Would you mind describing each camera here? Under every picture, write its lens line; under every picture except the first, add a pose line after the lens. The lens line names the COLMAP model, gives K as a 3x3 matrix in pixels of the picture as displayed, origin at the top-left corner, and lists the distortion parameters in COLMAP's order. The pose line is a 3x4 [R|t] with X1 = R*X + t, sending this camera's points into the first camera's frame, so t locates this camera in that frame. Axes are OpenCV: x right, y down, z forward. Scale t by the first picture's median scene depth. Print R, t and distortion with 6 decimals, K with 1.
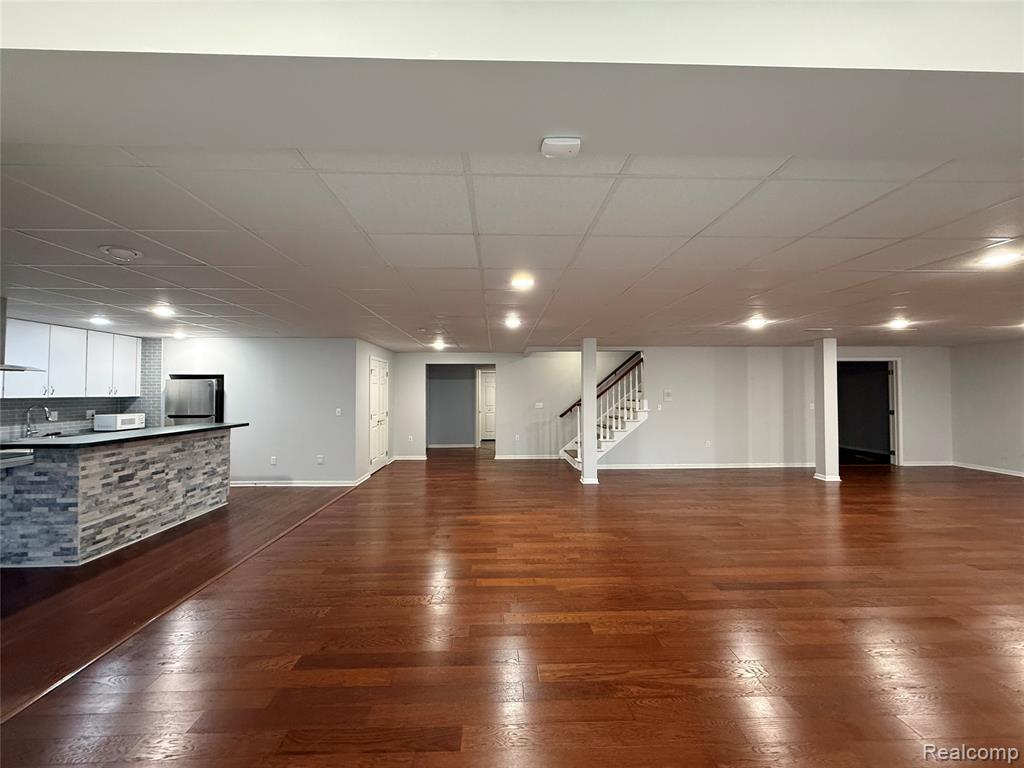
lens RADIAL K [[407.9, 0, 512.5], [0, 407.9, 384.1], [0, 0, 1]] dist [-0.000116, 0.000243]
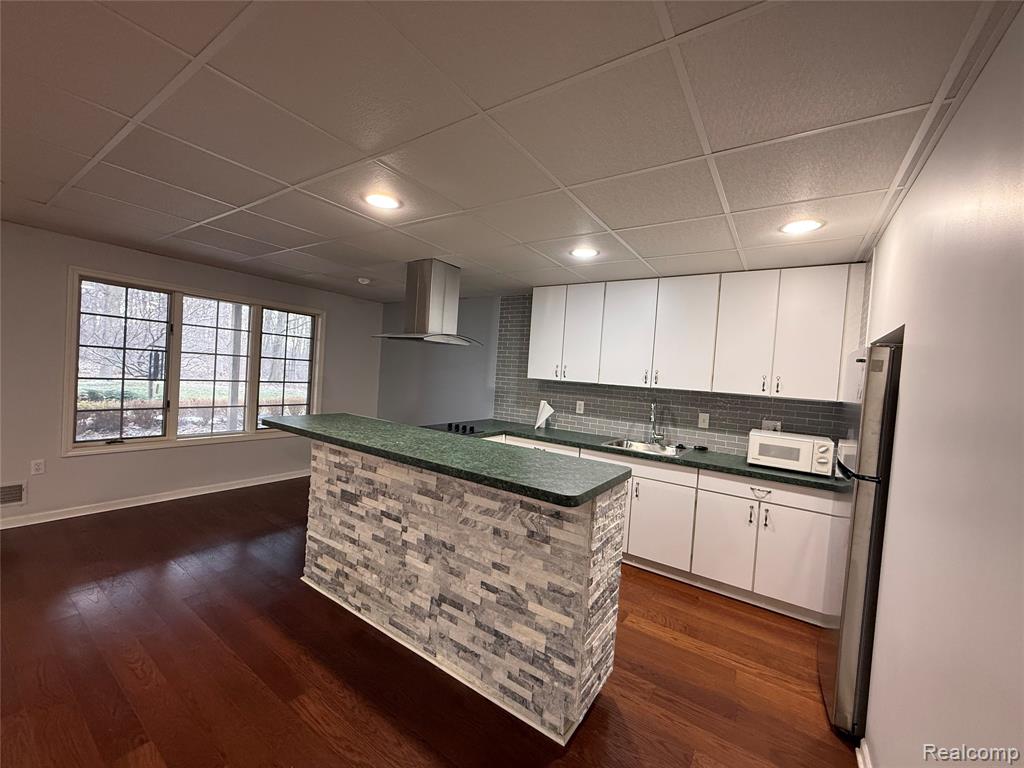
lens RADIAL K [[407.9, 0, 518.9], [0, 407.9, 379.2], [0, 0, 1]] dist [-0.000116, 0.000243]
pose [[-0.591989, -0.022722, -0.805626, -0.538295], [-0.050069, 0.998709, 0.008624, 0.028347], [0.804389, 0.045442, -0.592362, 1.425205]]
